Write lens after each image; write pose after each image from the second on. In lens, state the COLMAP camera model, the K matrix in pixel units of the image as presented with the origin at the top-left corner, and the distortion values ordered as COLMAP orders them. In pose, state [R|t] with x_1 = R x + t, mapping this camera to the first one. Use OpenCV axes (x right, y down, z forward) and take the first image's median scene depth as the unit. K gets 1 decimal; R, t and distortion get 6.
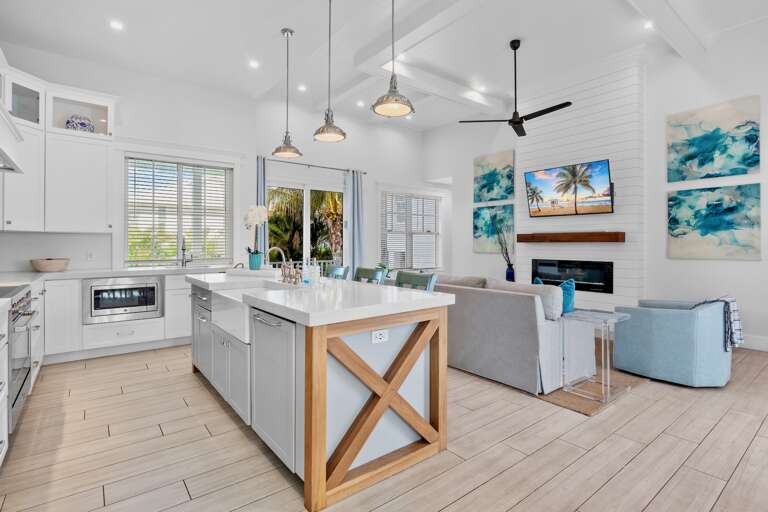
lens RADIAL K [[375.7, 0, 375.0], [0, 375.7, 240.6], [0, 0, 1]] dist [-0.006170, -0.000750]
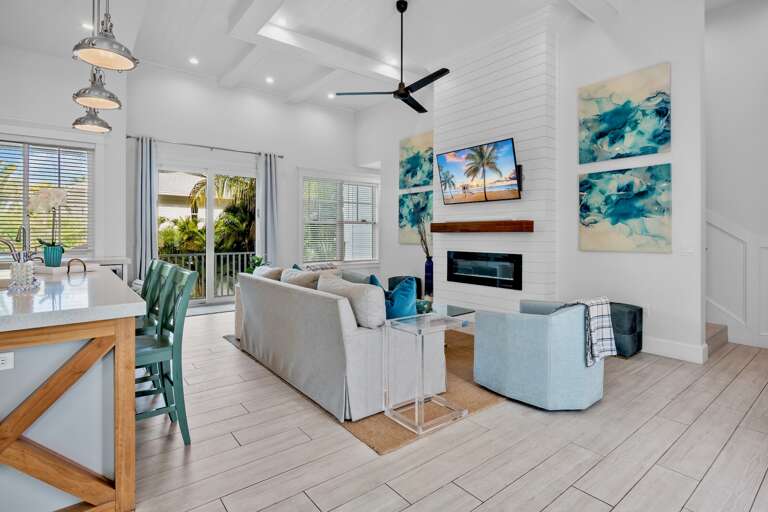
lens RADIAL K [[375.7, 0, 384.6], [0, 375.7, 231.1], [0, 0, 1]] dist [-0.006170, -0.000750]
pose [[0.999984, 0.000023, 0.005616, 0.327866], [-0.000024, 1.000000, 0.000307, 0.001659], [-0.005616, -0.000307, 0.999984, 0.124406]]
